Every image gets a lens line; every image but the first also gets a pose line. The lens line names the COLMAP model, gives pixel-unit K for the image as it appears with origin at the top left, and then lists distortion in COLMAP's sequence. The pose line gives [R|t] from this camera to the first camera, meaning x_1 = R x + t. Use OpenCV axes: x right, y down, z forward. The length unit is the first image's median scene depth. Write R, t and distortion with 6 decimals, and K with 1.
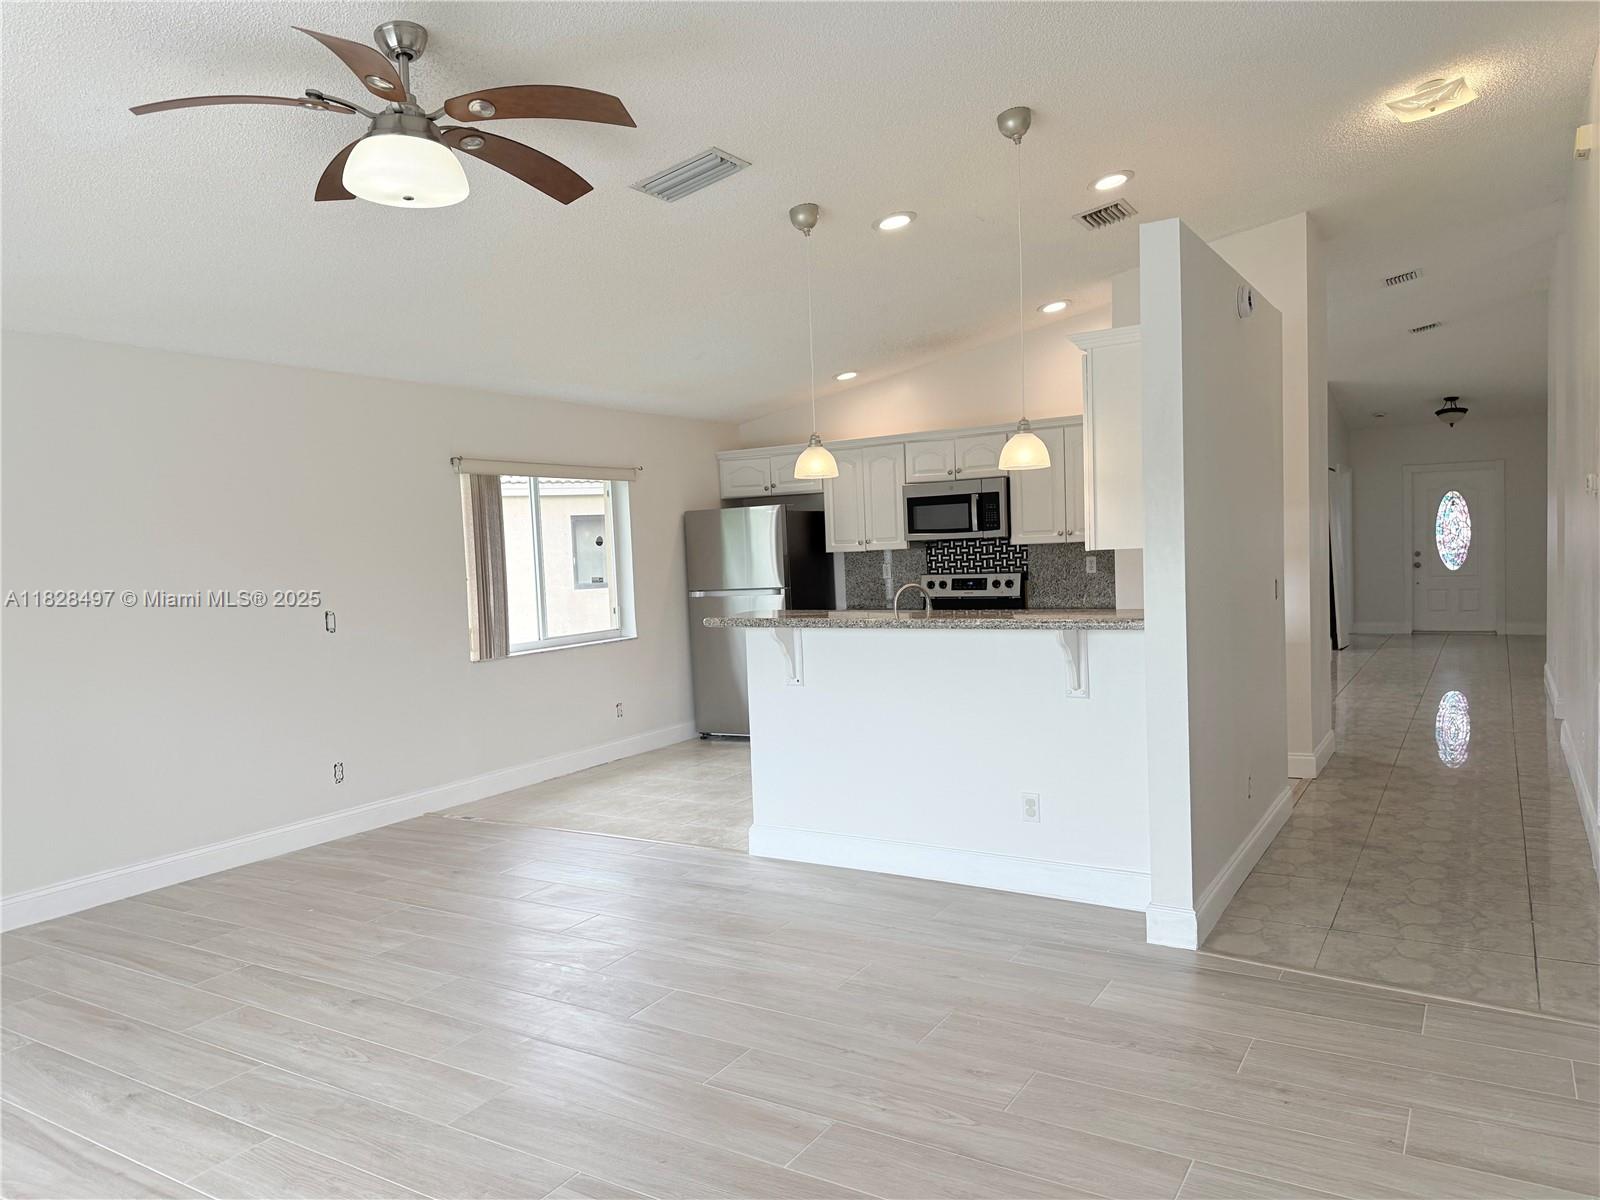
lens RADIAL K [[1110.4, 0, 789.1], [0, 1110.4, 598.1], [0, 0, 1]] dist [0.079922, -0.110978]
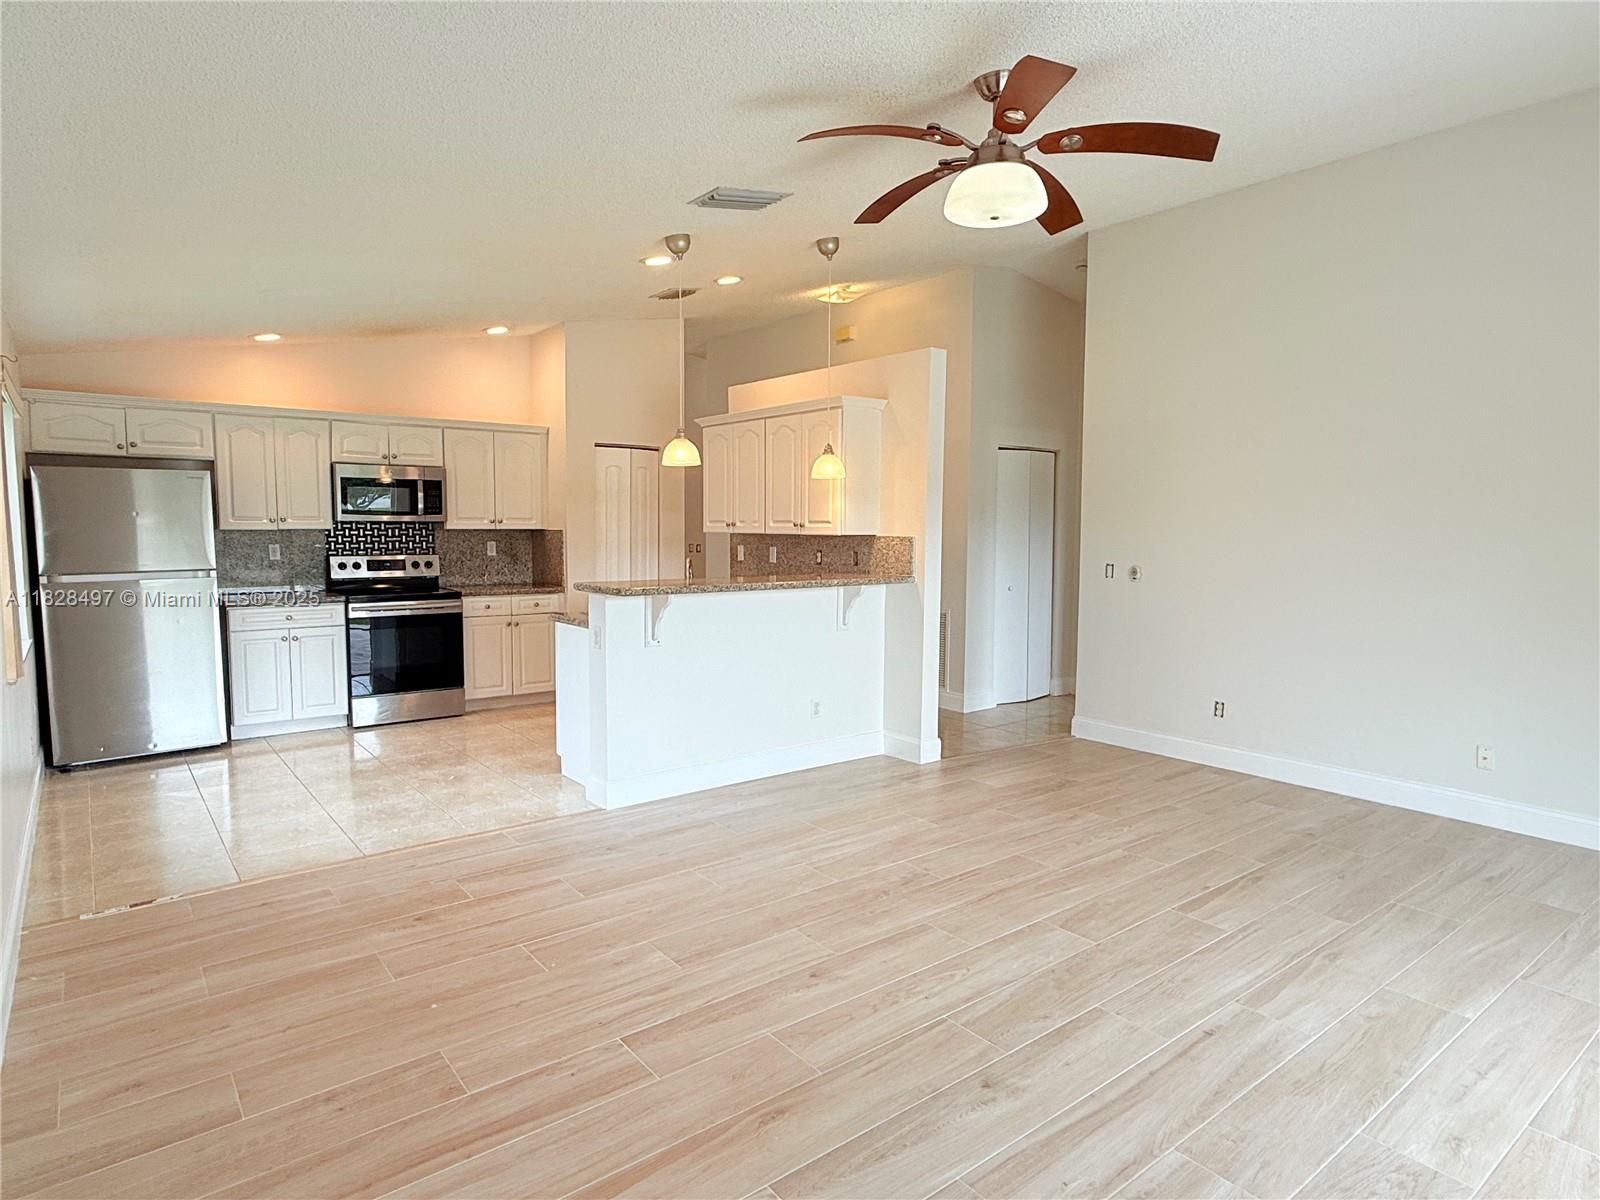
lens RADIAL K [[911.3, 0, 803.7], [0, 911.3, 603.1], [0, 0, 1]] dist [-0.002301, -0.000561]
pose [[0.339141, -0.037787, 0.939976, -0.555019], [0.024381, 0.999210, 0.031372, 0.006338], [-0.940419, 0.012278, 0.339795, 0.367514]]
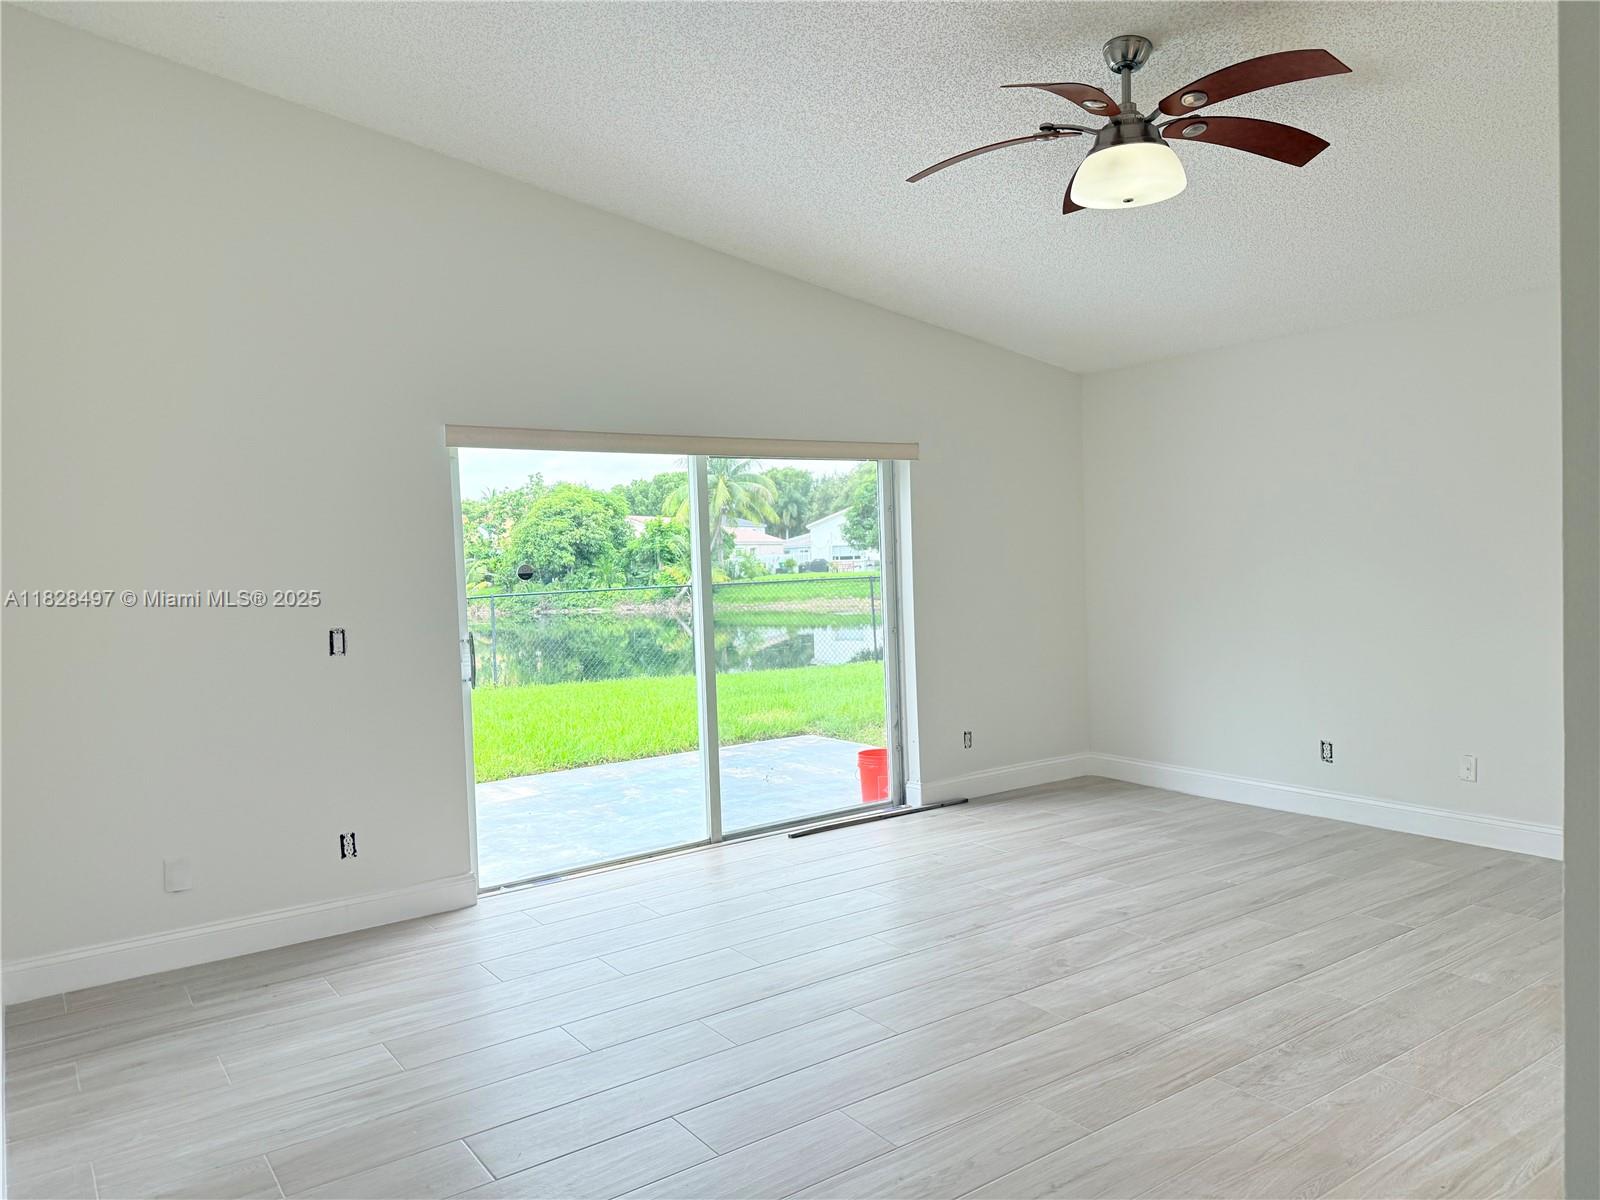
lens RADIAL K [[1110.4, 0, 789.1], [0, 1110.4, 598.1], [0, 0, 1]] dist [0.079922, -0.110978]
pose [[-0.393307, 0.088984, -0.915091, 0.345066], [0.007675, 0.995588, 0.093513, -0.034545], [0.919375, 0.029756, -0.392255, 0.480969]]
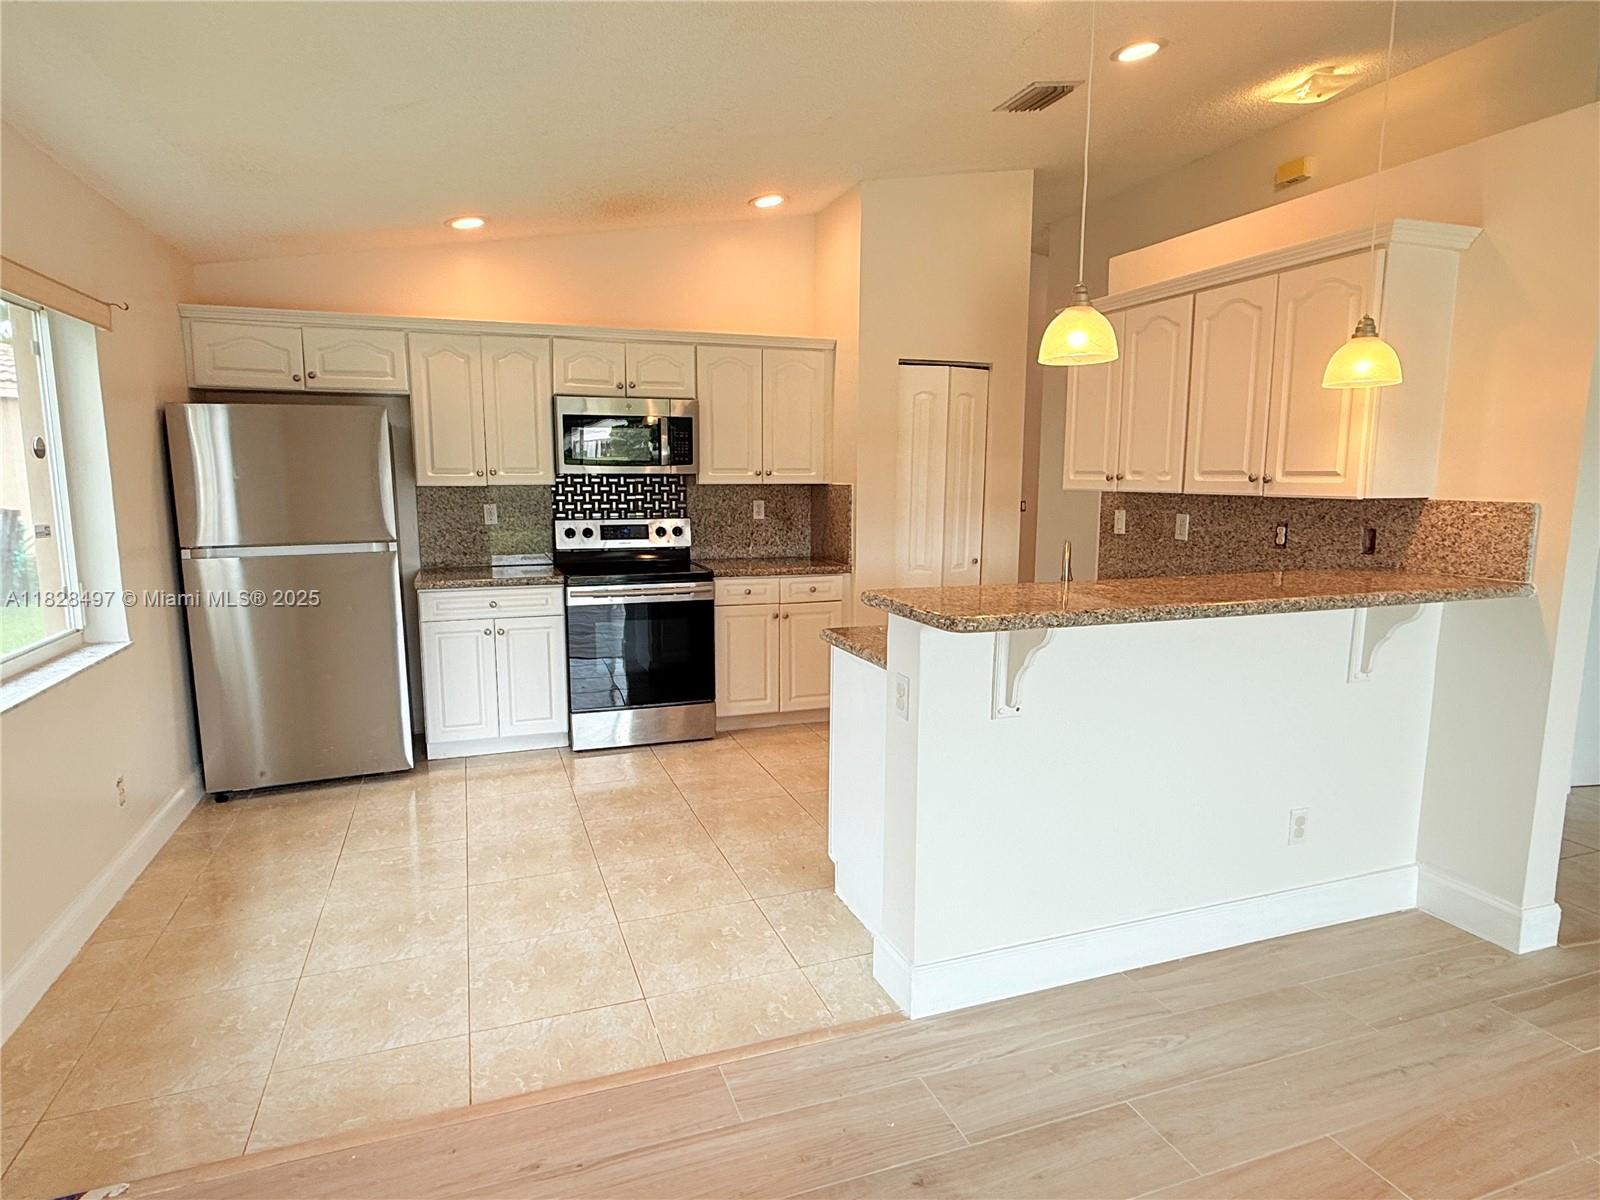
lens RADIAL K [[911.3, 0, 803.7], [0, 911.3, 603.1], [0, 0, 1]] dist [-0.002301, -0.000561]
pose [[0.614575, -0.070269, 0.785722, -0.296654], [0.009928, 0.996635, 0.081366, -0.014816], [-0.788796, -0.042205, 0.613204, 0.539718]]
